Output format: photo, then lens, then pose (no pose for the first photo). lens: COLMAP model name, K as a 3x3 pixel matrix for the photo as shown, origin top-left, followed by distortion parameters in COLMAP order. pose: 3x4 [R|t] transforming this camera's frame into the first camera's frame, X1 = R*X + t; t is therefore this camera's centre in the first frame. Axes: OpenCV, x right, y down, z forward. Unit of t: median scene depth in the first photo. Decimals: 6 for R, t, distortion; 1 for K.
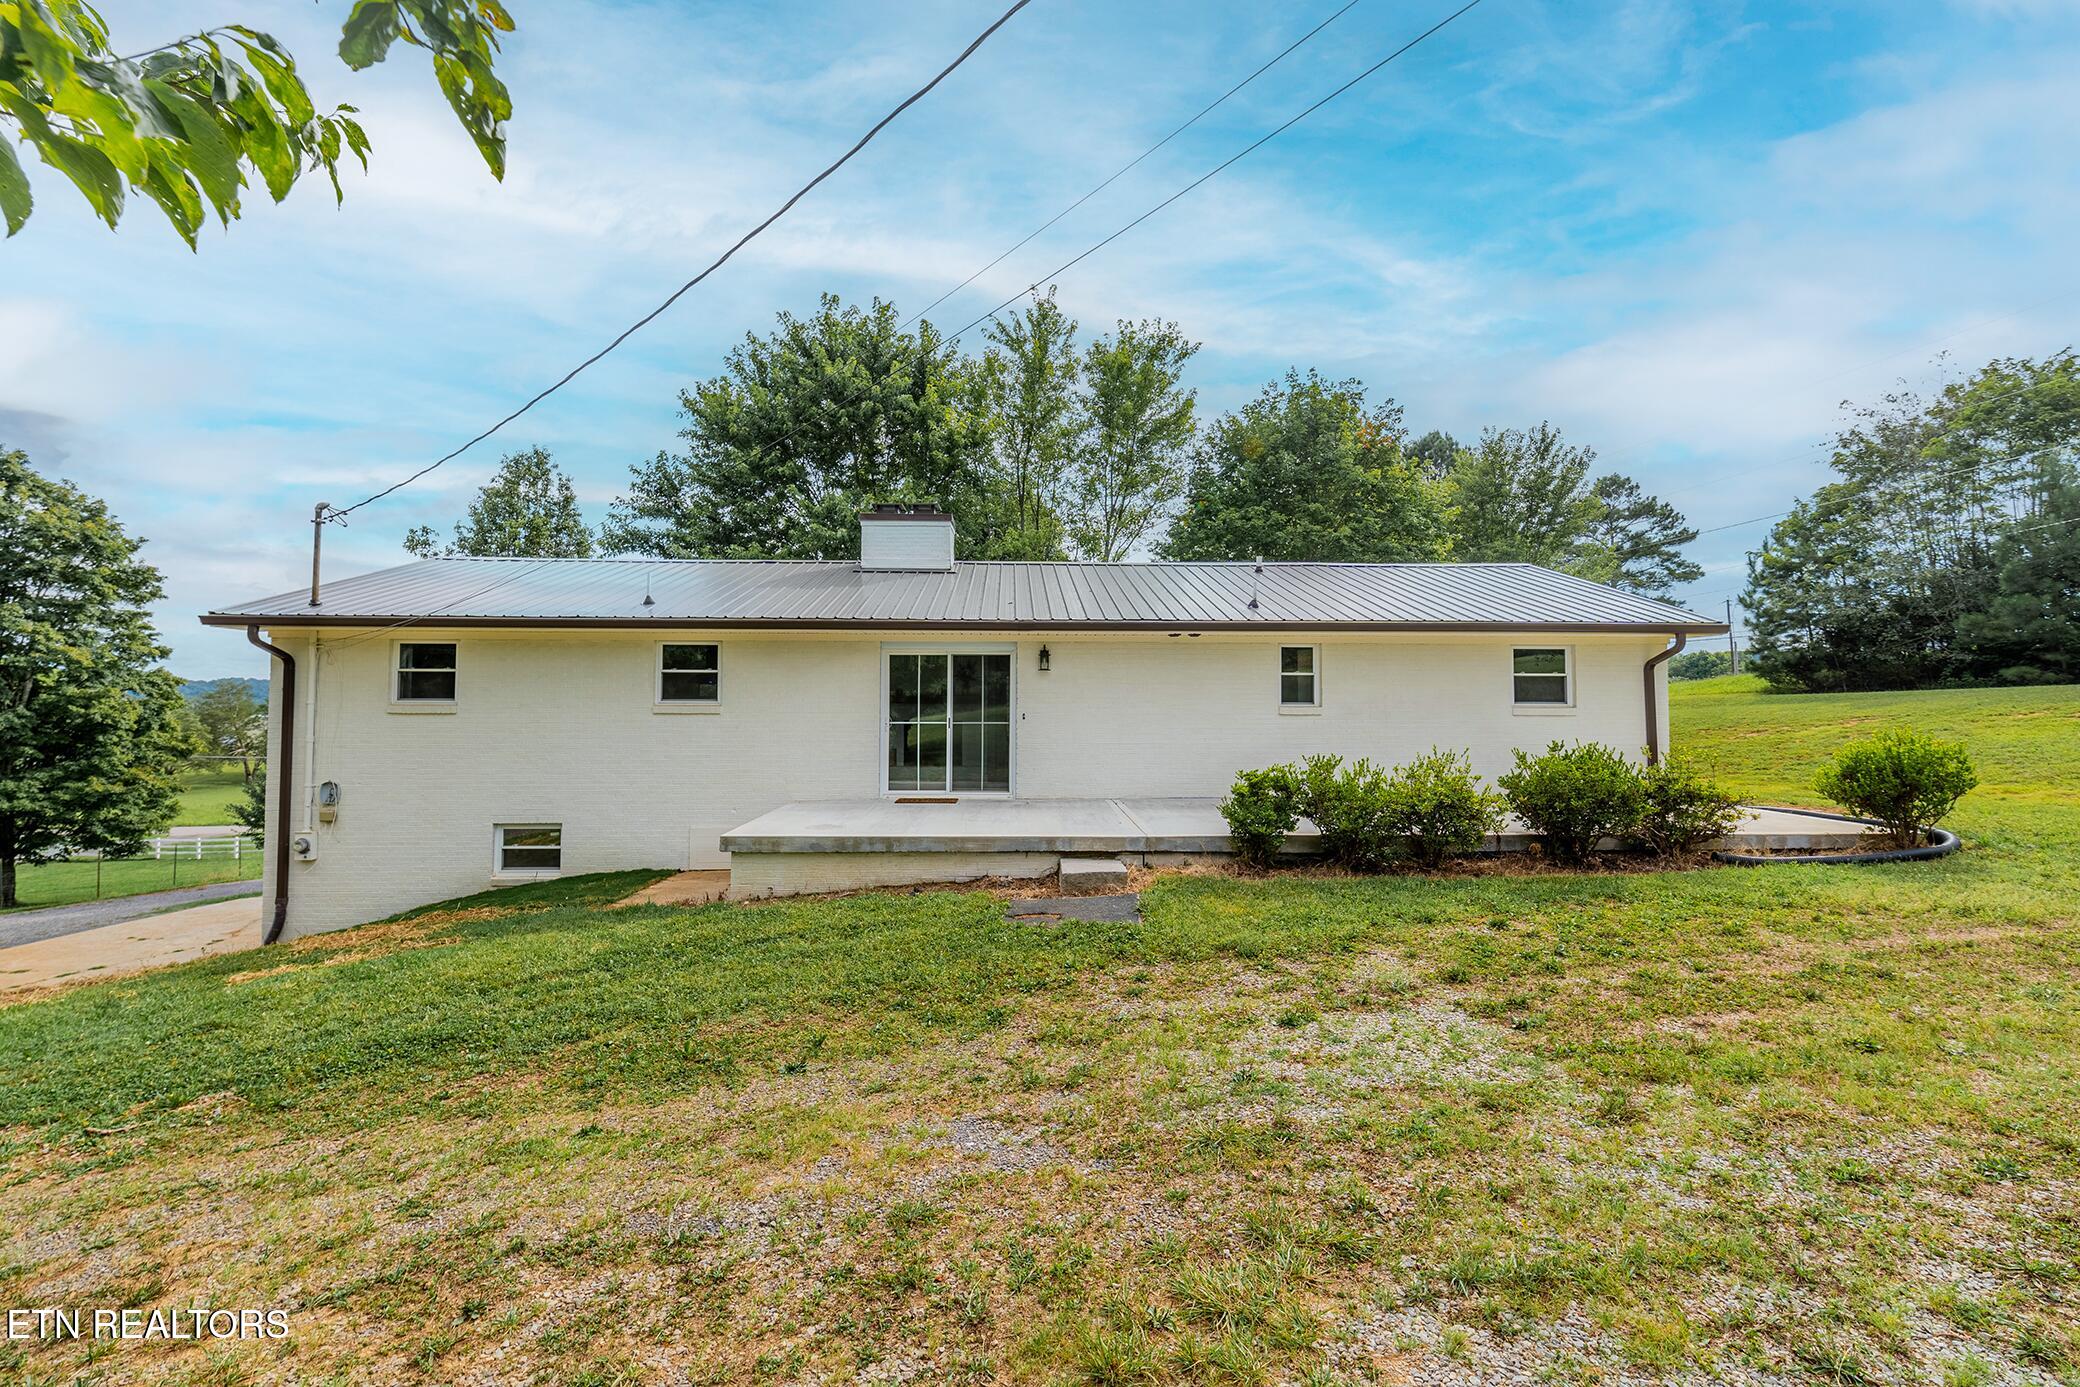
lens RADIAL K [[901.0, 0, 1040.1], [0, 901.0, 681.0], [0, 0, 1]] dist [0.001170, -0.000995]
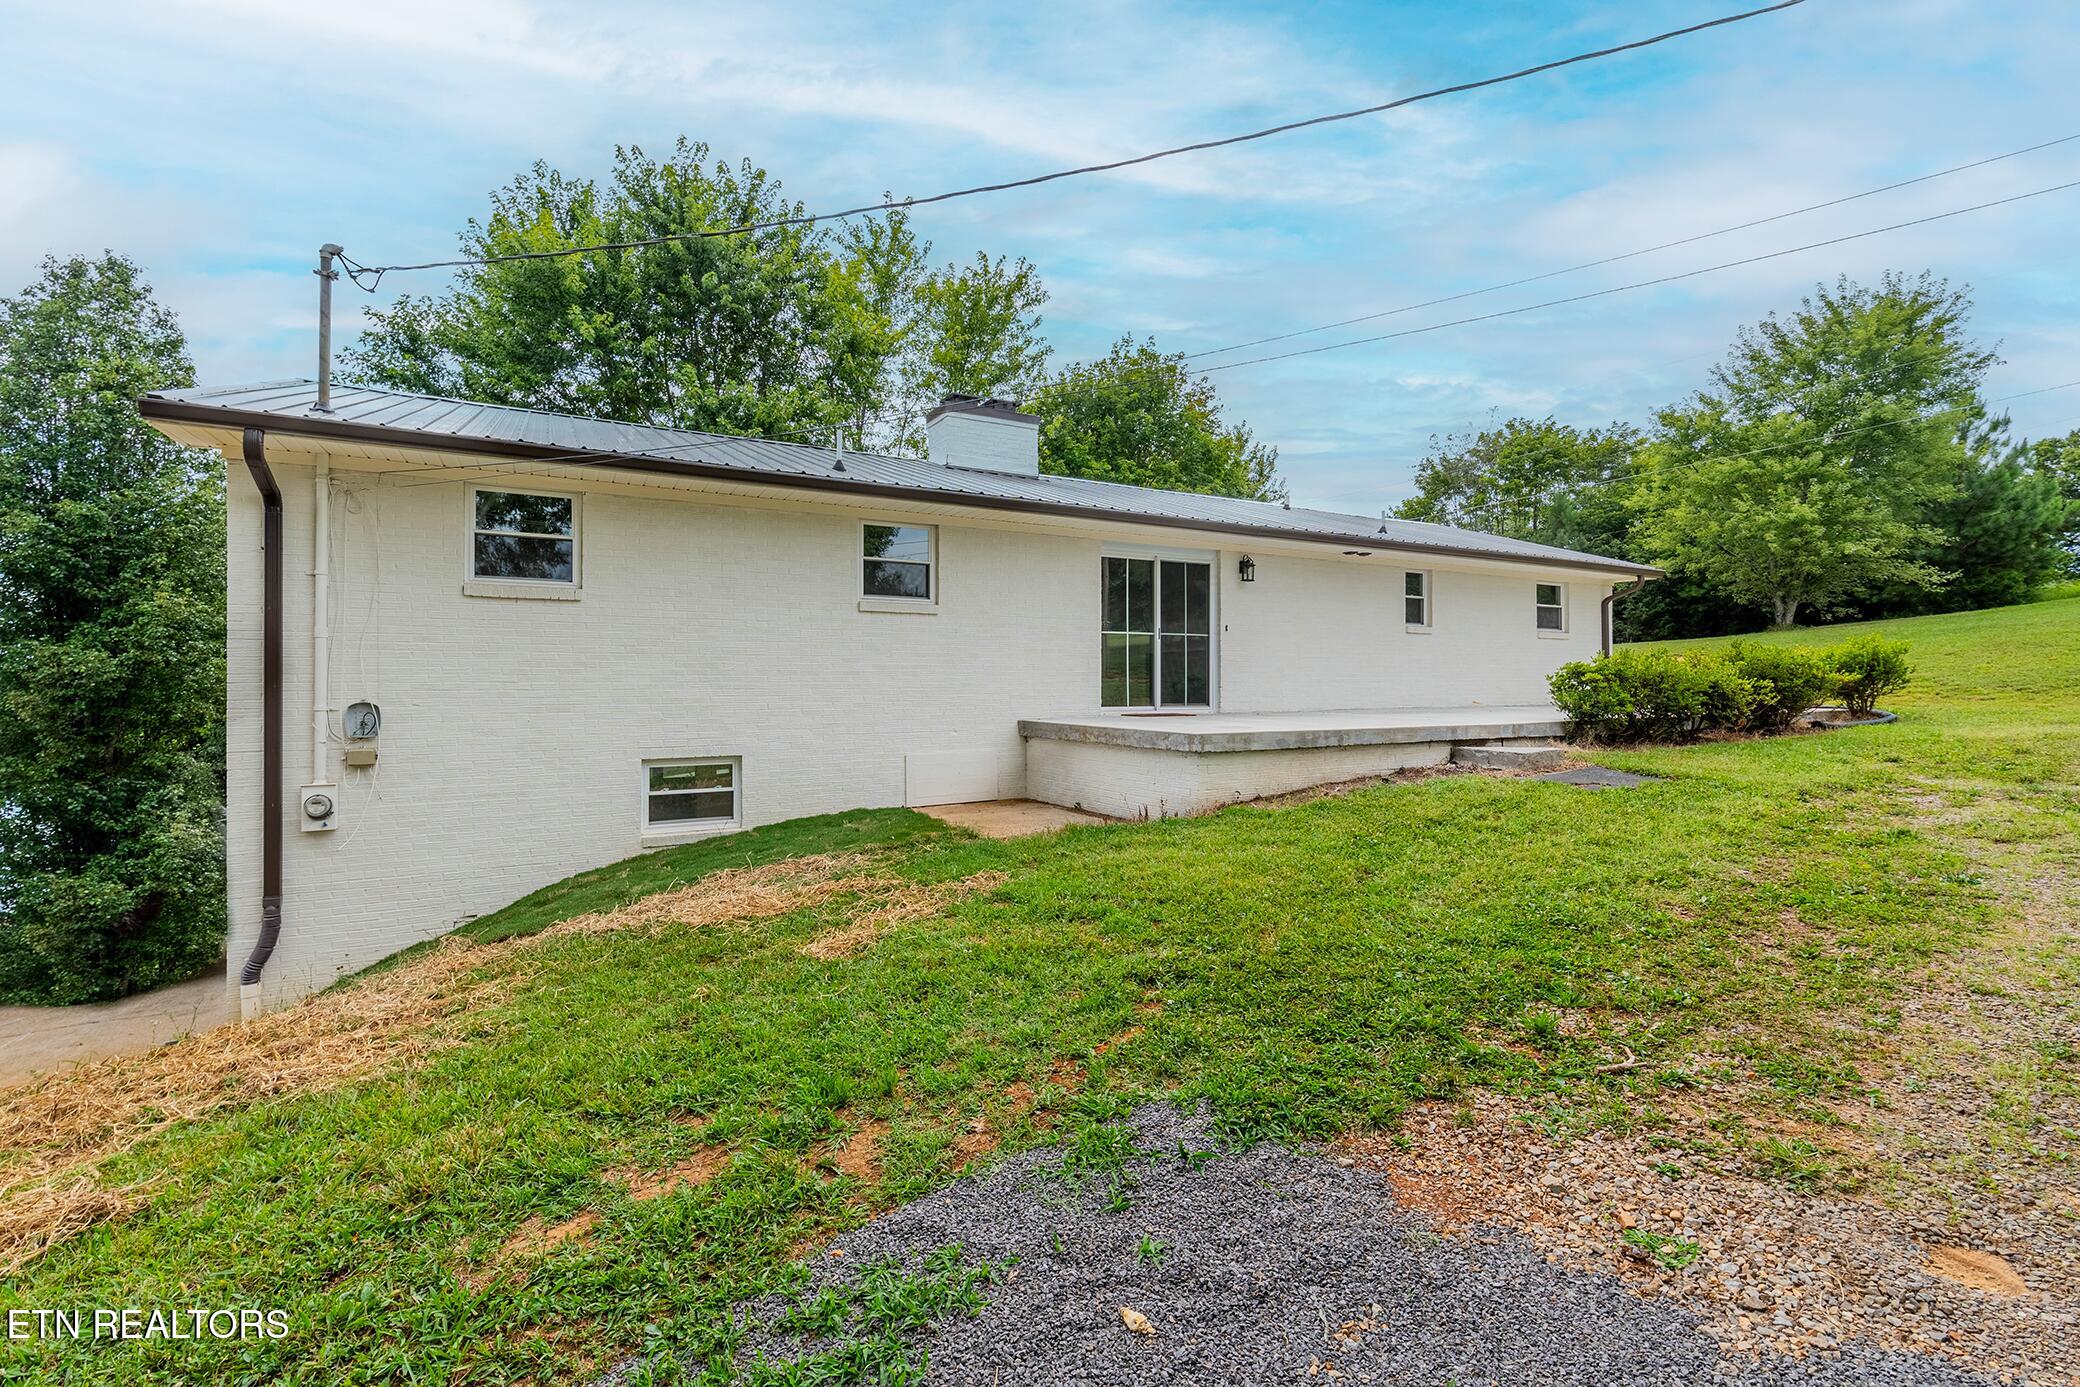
lens RADIAL K [[901.0, 0, 1045.6], [0, 901.0, 676.7], [0, 0, 1]] dist [0.001170, -0.000995]
pose [[0.885617, 0.000913, 0.464415, -0.630076], [-0.010454, 0.999784, 0.017971, 0.075005], [-0.464298, -0.020771, 0.885436, 0.224856]]
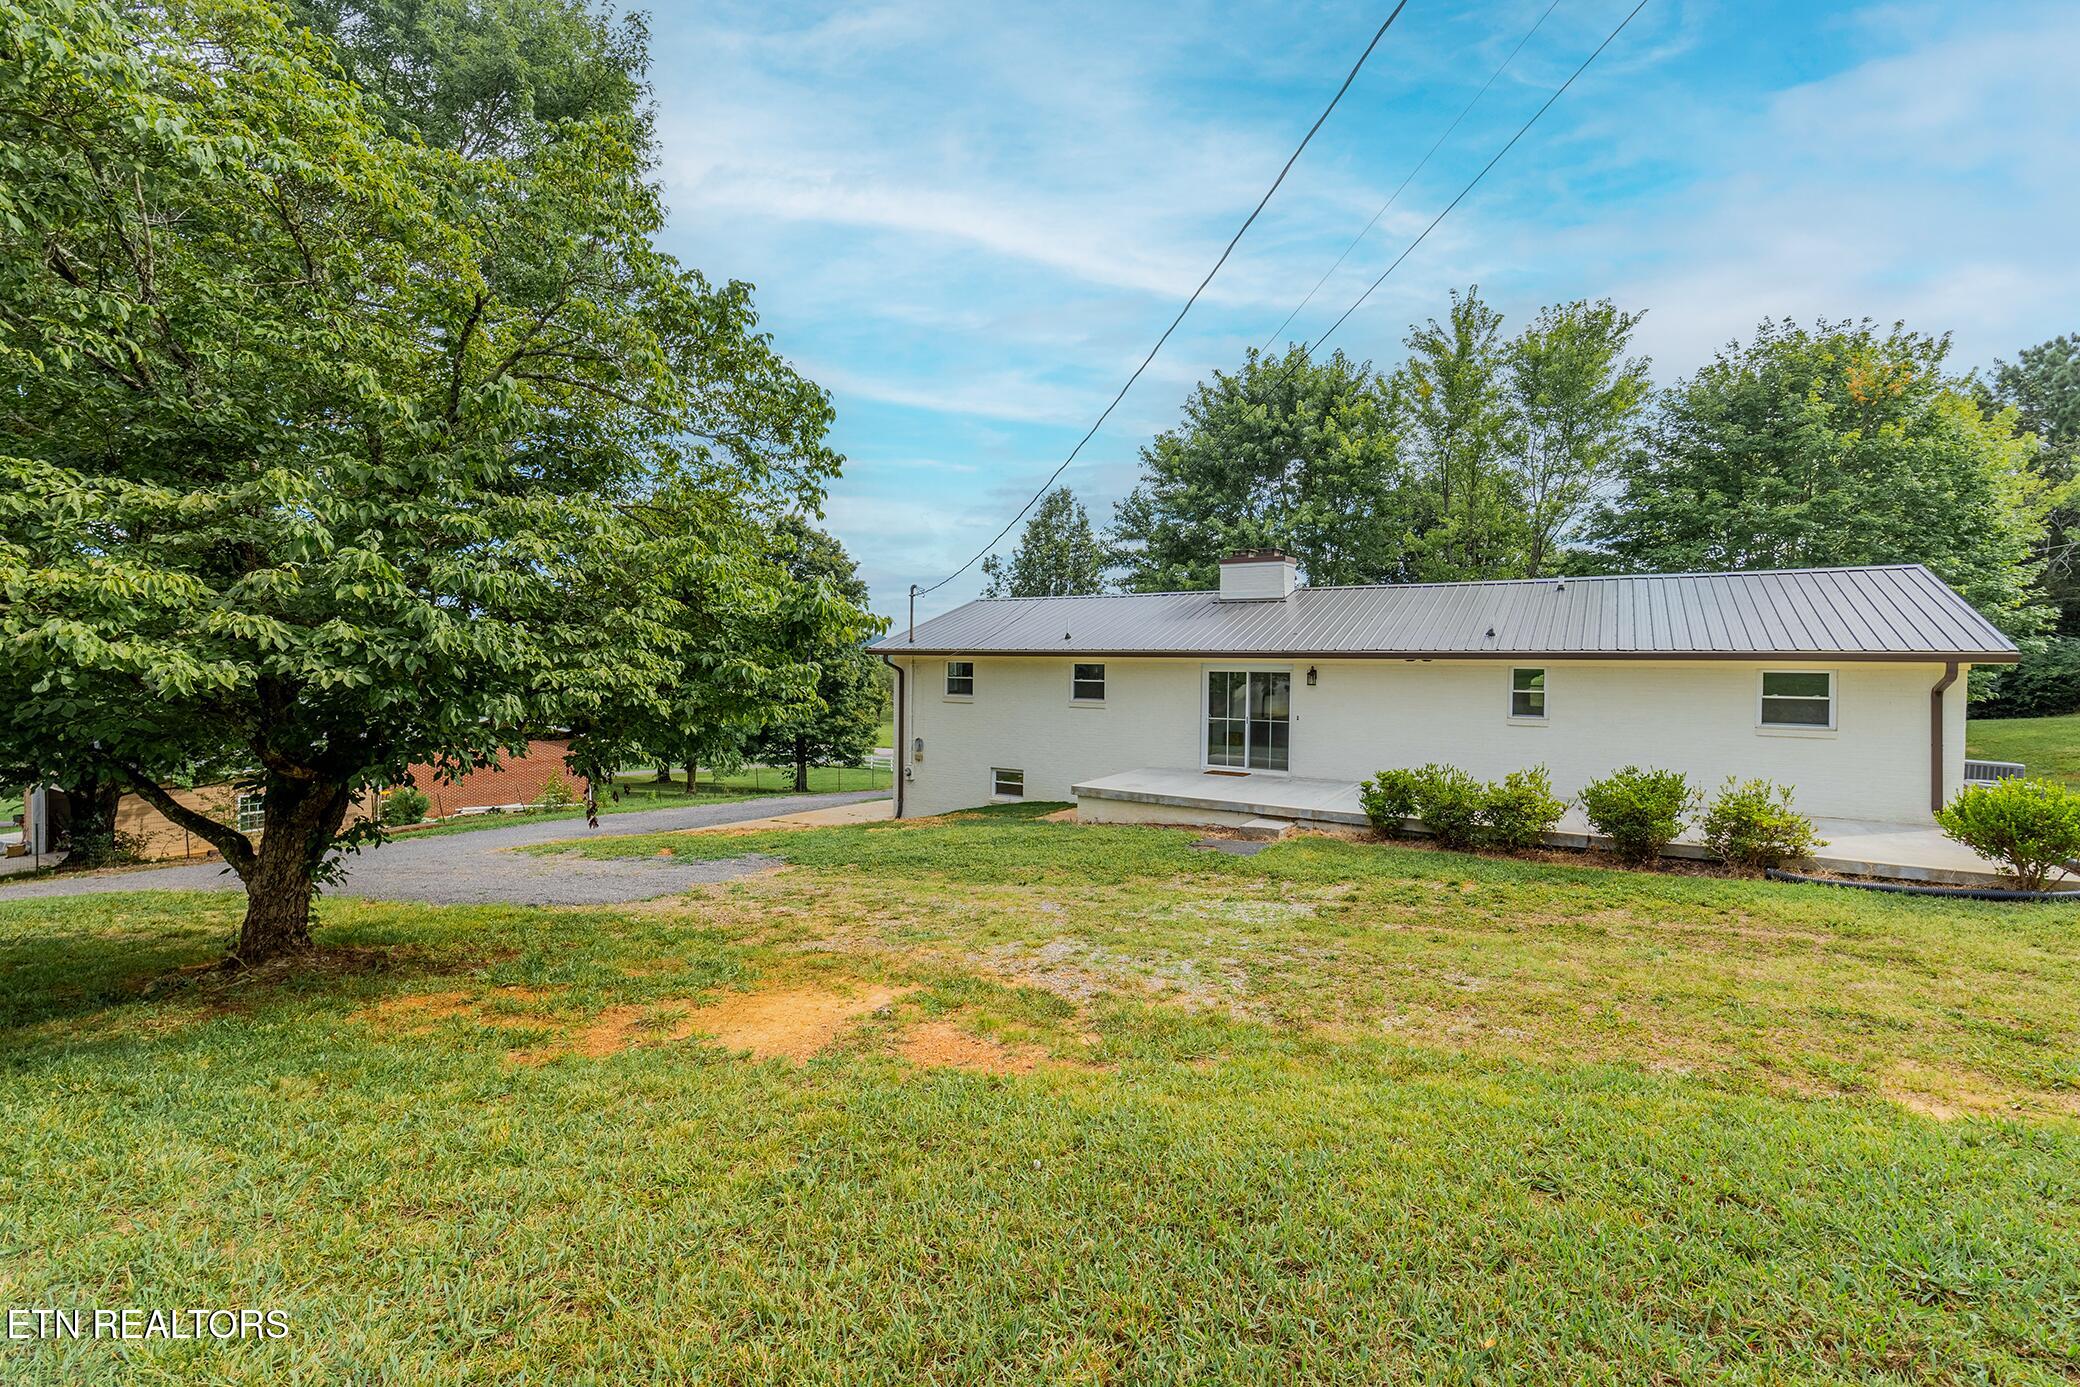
lens RADIAL K [[901.0, 0, 1030.1], [0, 901.0, 680.3], [0, 0, 1]] dist [0.001170, -0.000995]
pose [[0.822358, 0.017555, -0.568699, 0.420935], [0.011917, 0.998773, 0.048064, -0.087793], [0.568845, -0.046303, 0.821140, -0.357595]]
